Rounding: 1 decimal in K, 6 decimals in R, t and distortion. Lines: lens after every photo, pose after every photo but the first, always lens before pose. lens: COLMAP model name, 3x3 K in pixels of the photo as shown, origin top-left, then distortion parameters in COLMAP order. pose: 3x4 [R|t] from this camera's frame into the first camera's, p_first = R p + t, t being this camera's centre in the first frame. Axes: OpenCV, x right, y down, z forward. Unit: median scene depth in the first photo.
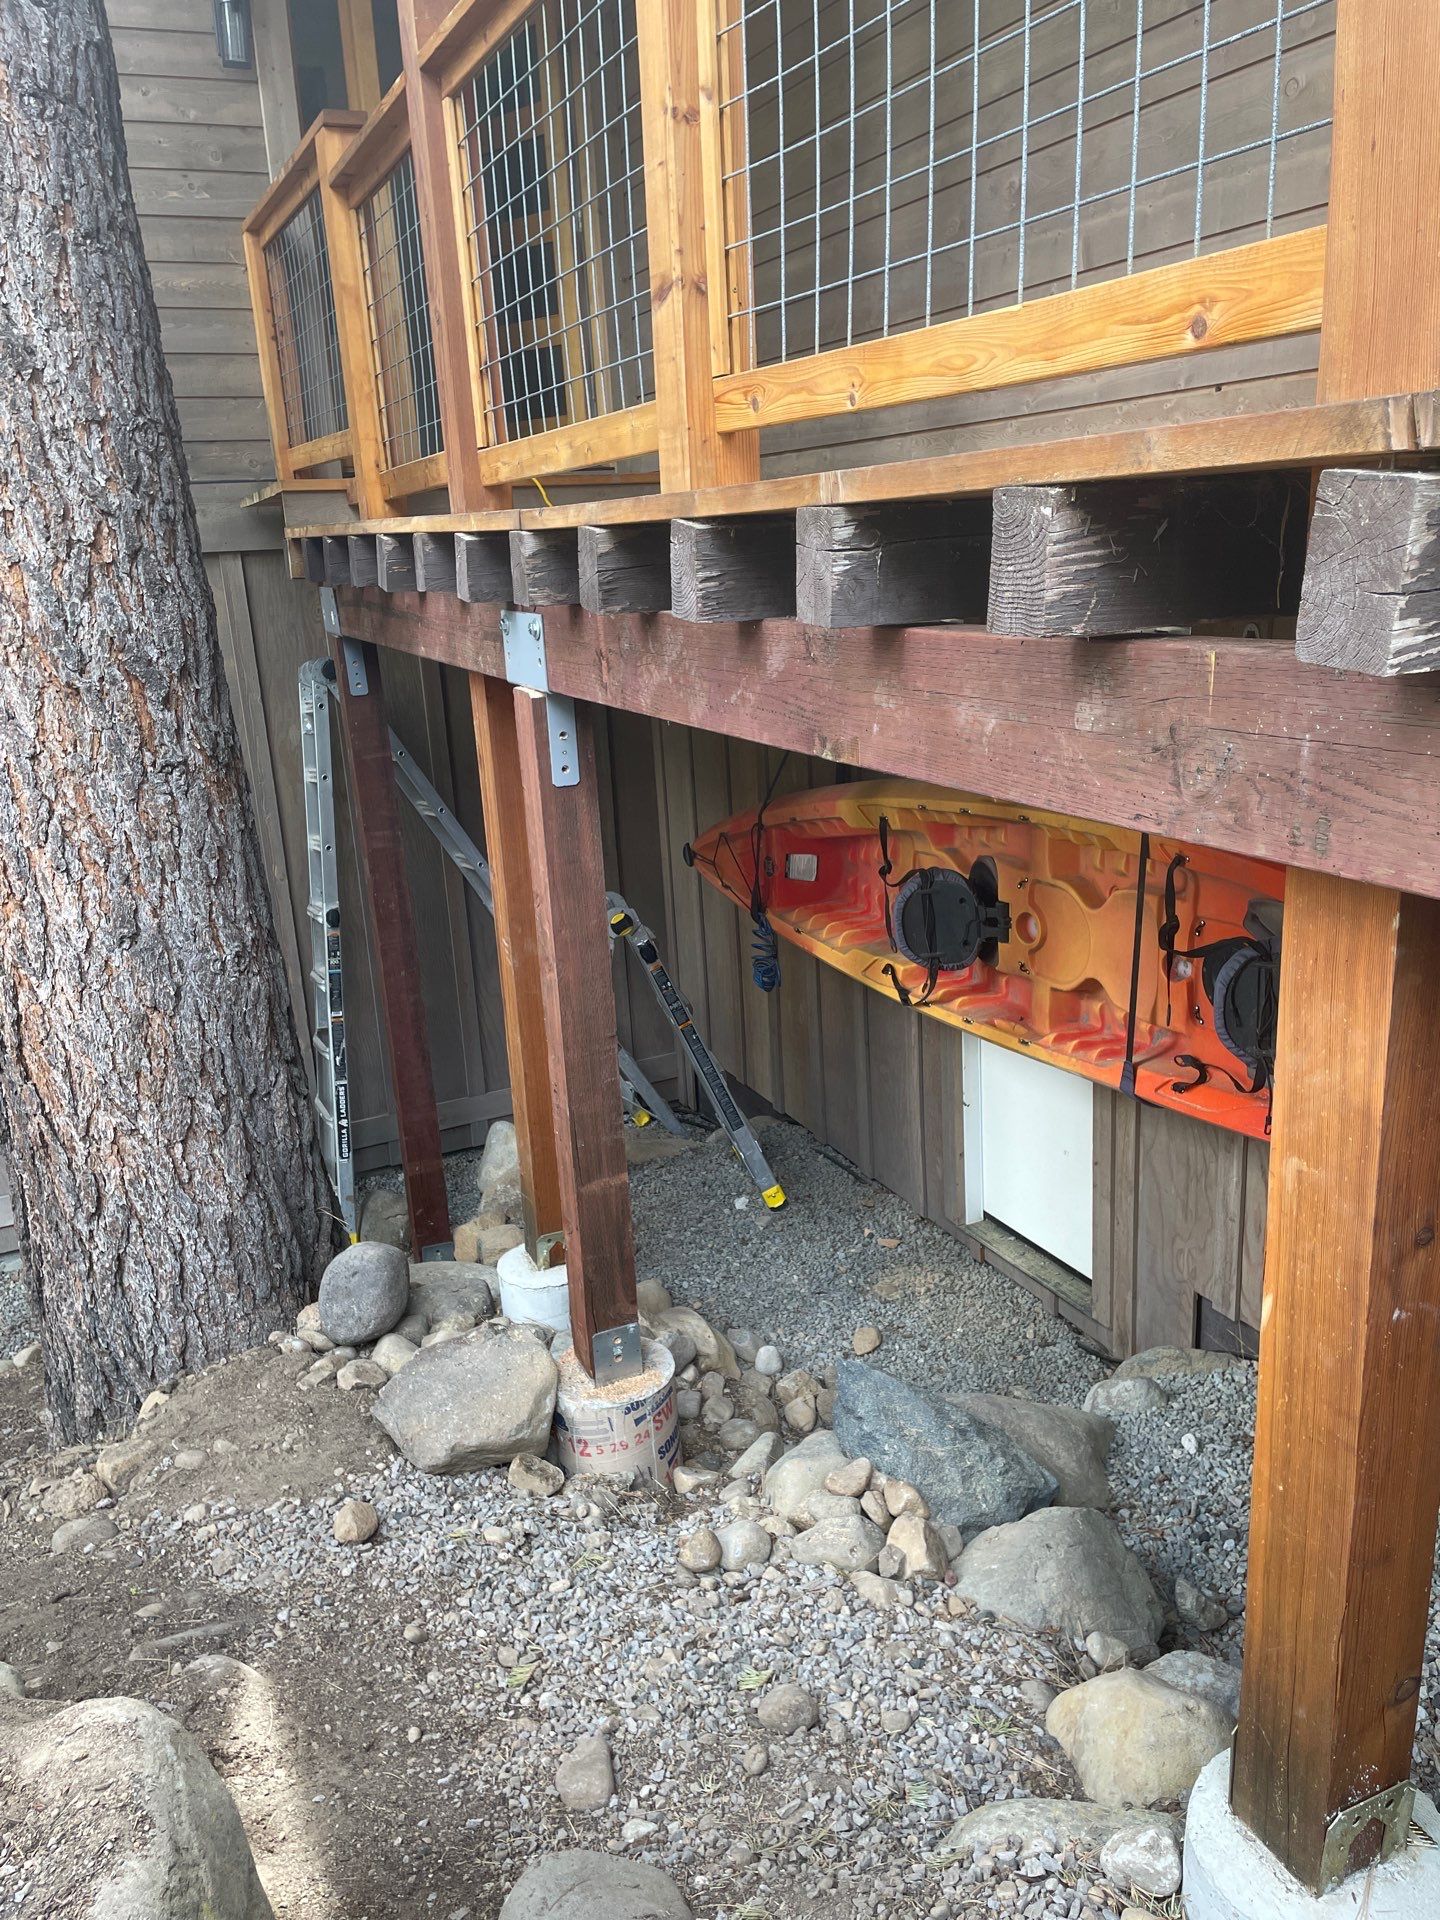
lens RADIAL K [[1450.2, 0, 721.9], [0, 1450.2, 944.3], [0, 0, 1]] dist [0.092735, -0.120359]
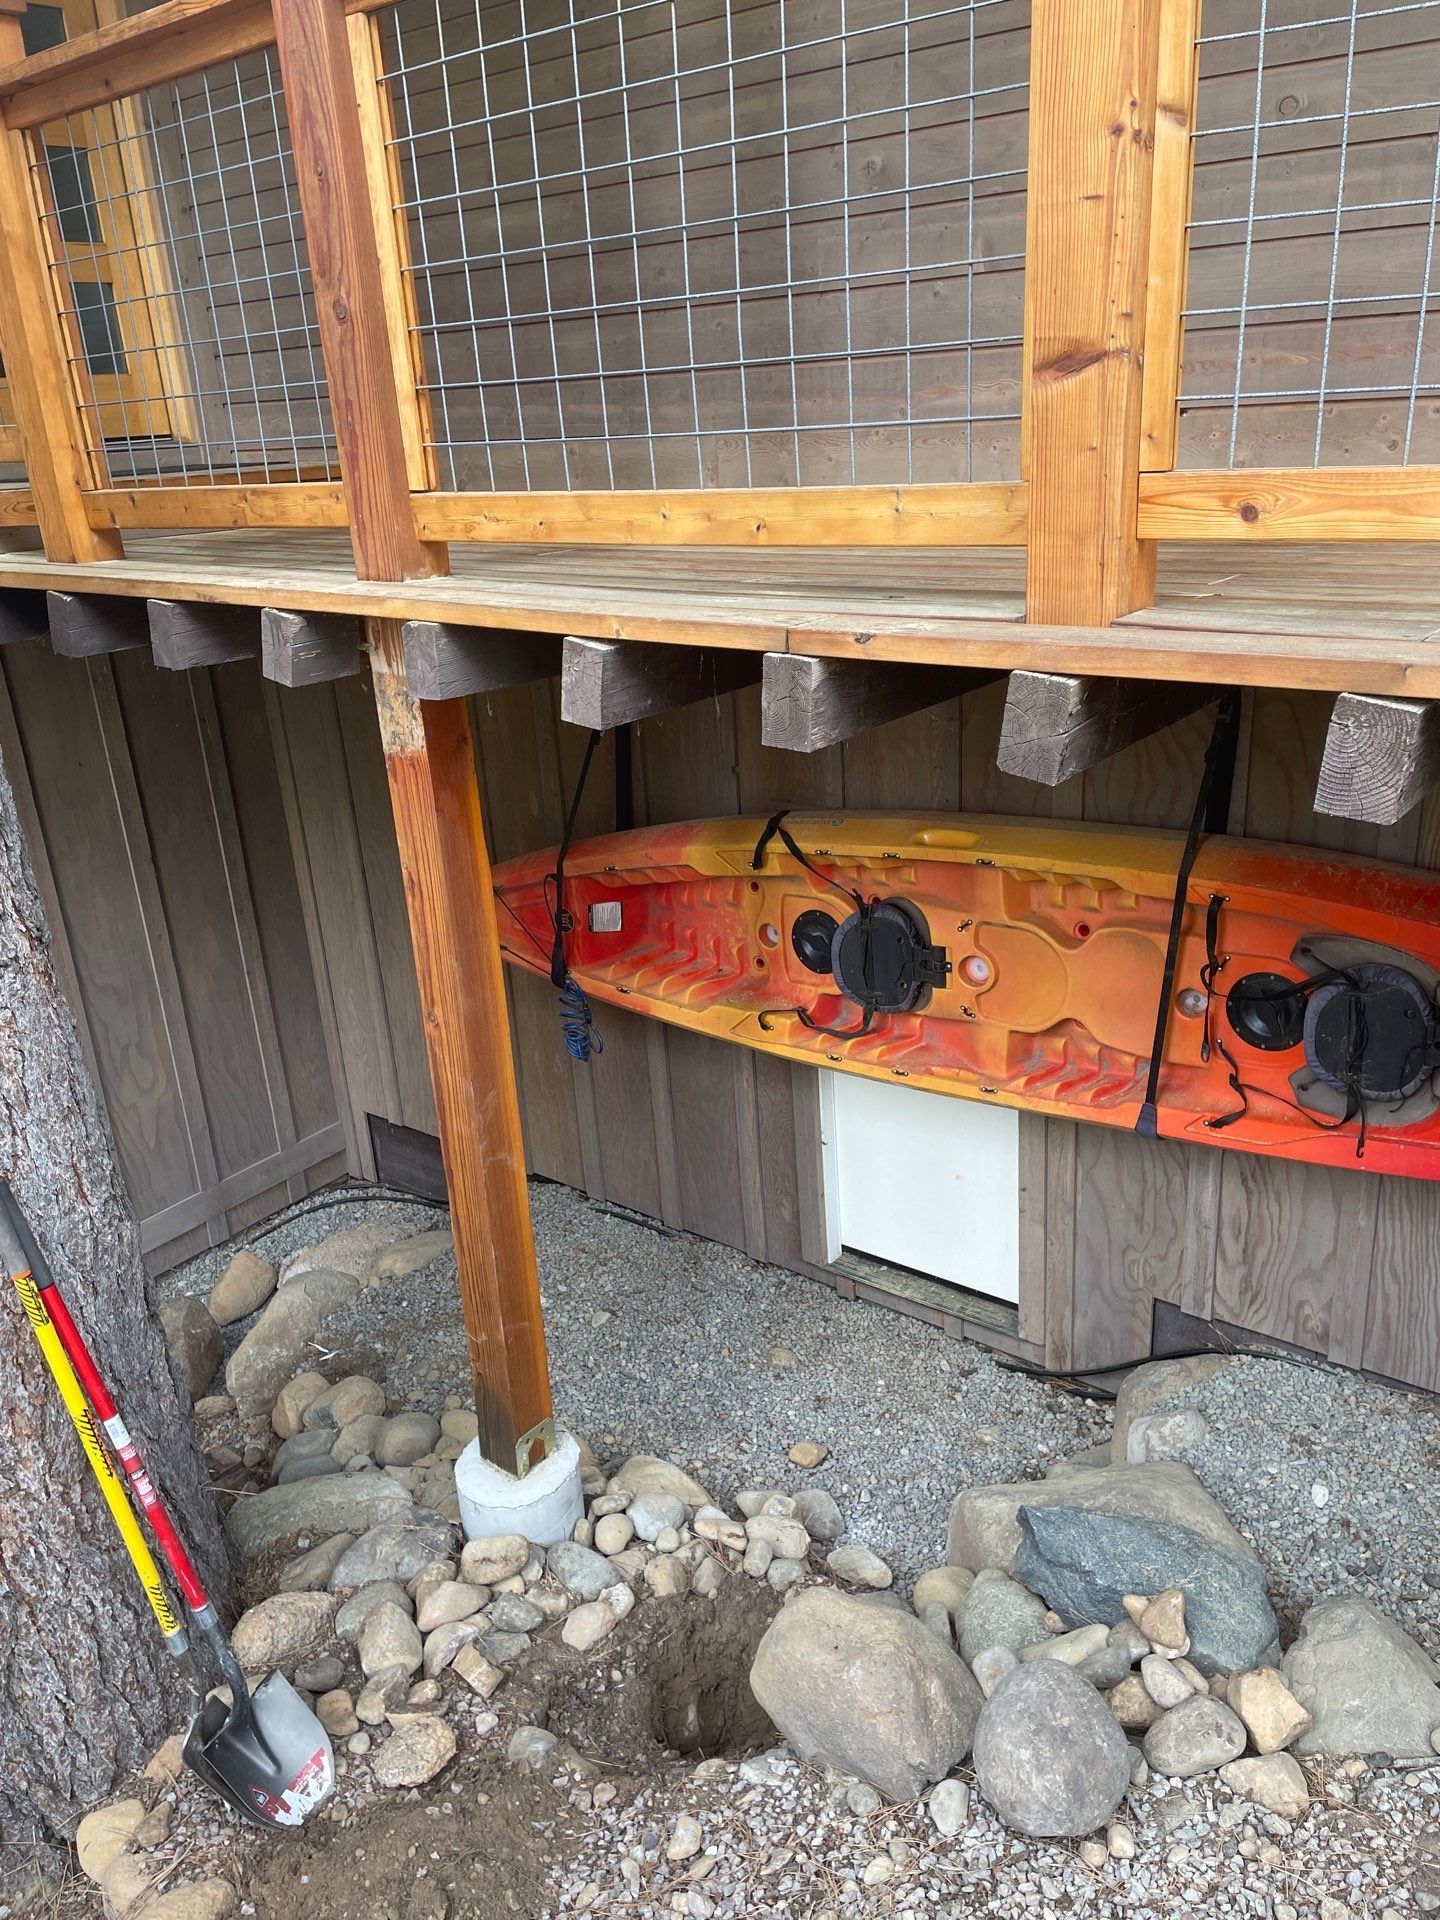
lens RADIAL K [[1451.8, 0, 730.0], [0, 1451.8, 952.4], [0, 0, 1]] dist [0.091407, -0.117310]
pose [[0.889449, -0.161593, 0.427515, -0.381461], [0.135863, 0.986608, 0.090257, -0.149189], [-0.436374, -0.022196, 0.899491, 0.248255]]
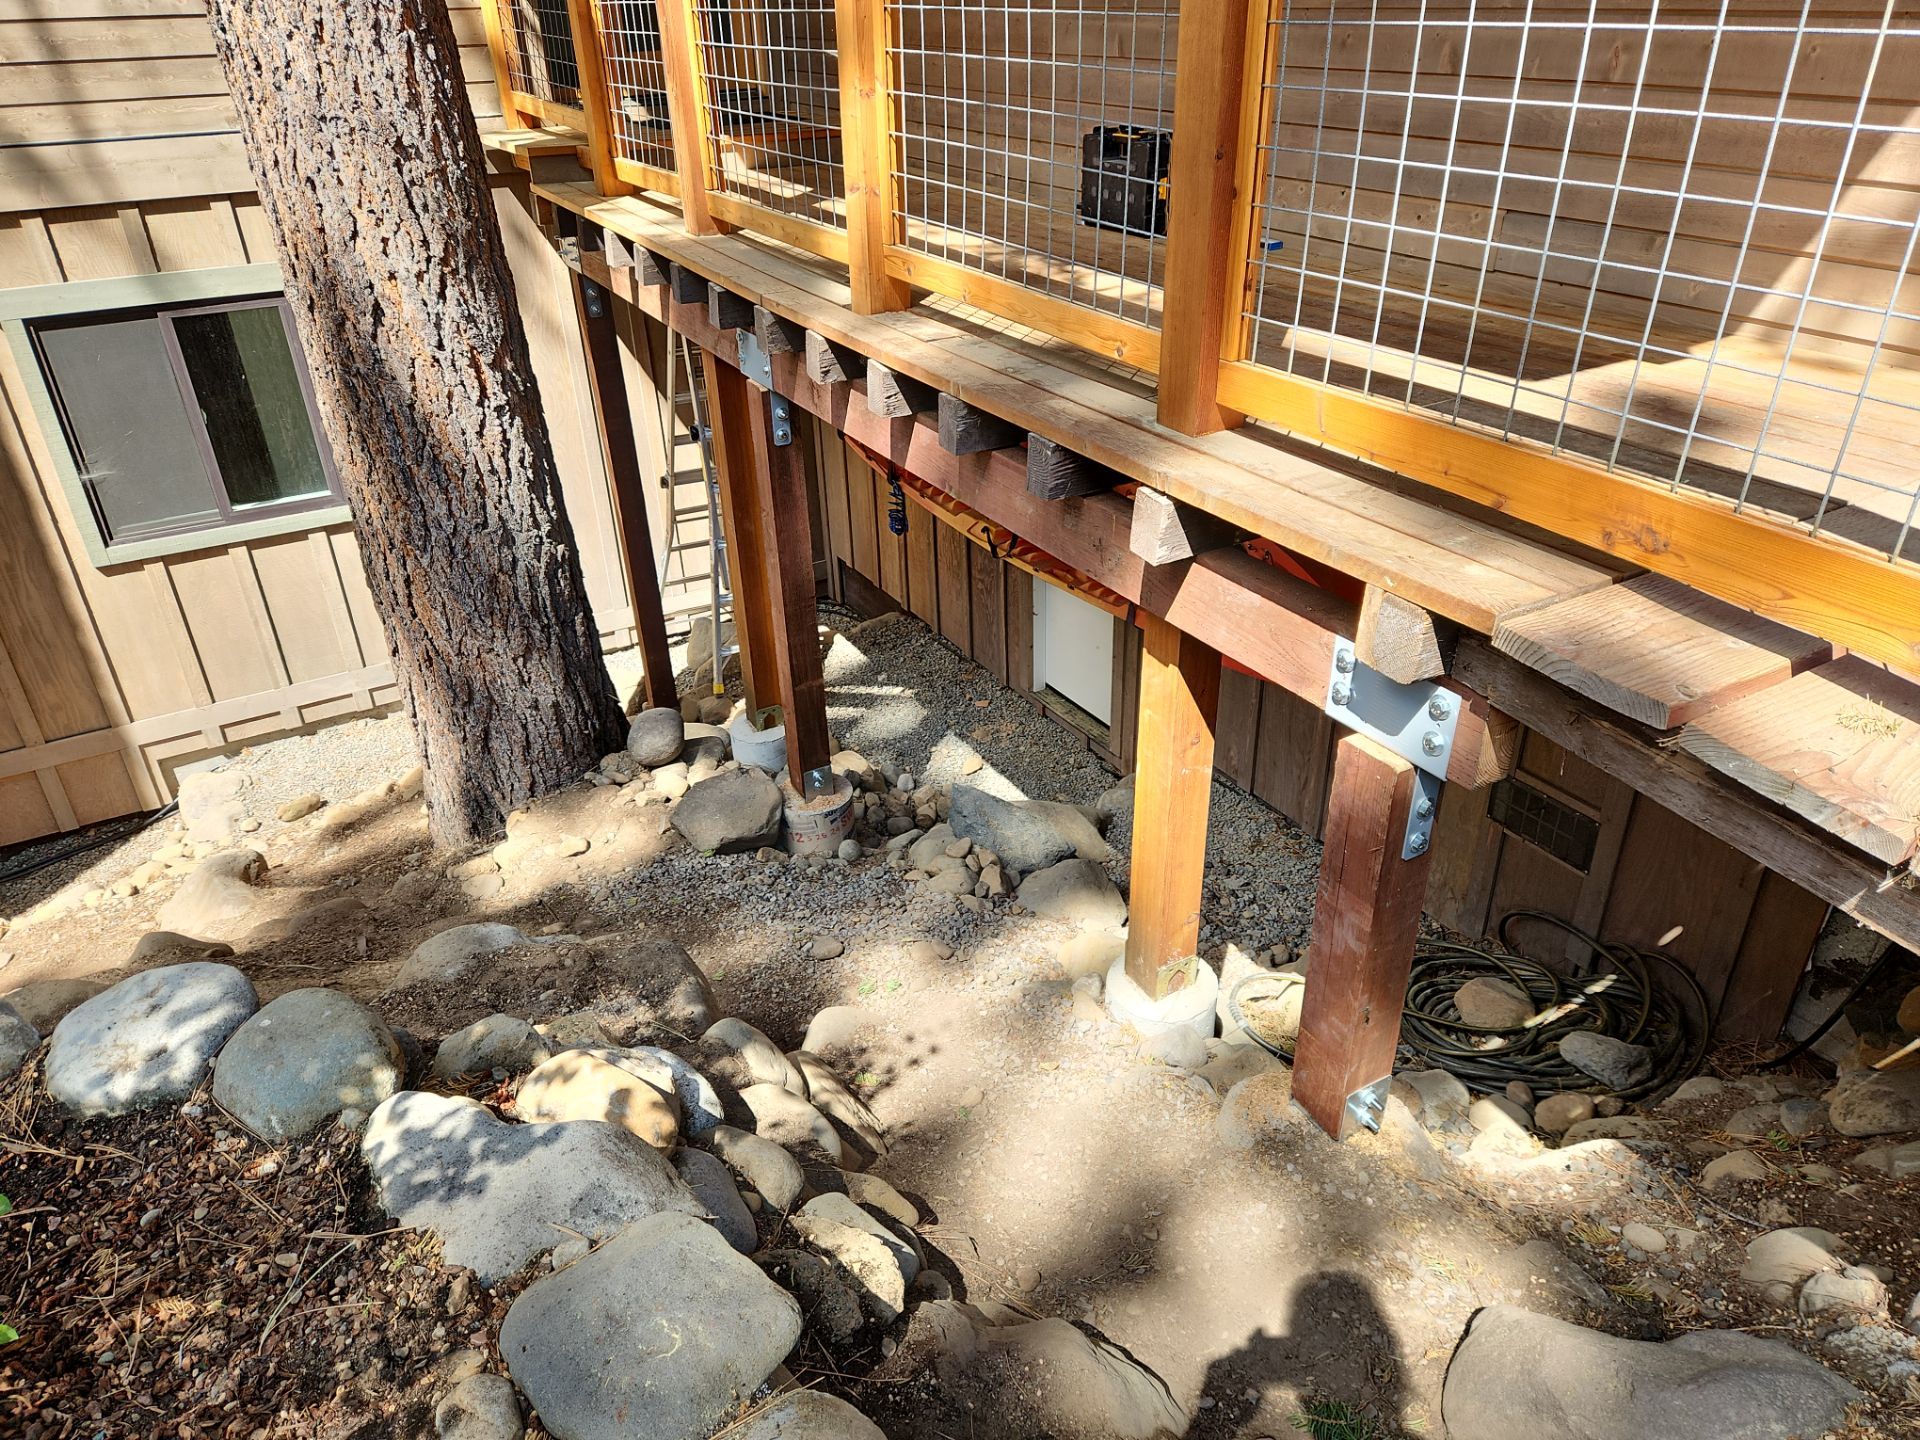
lens RADIAL K [[1283.7, 0, 968.9], [0, 1283.7, 697.3], [0, 0, 1]] dist [0.082928, -0.067433]
pose [[0.994846, -0.018176, 0.099754, -0.044373], [-0.004225, 0.975515, 0.219890, -0.131446], [-0.101308, -0.219178, 0.970411, -0.395383]]
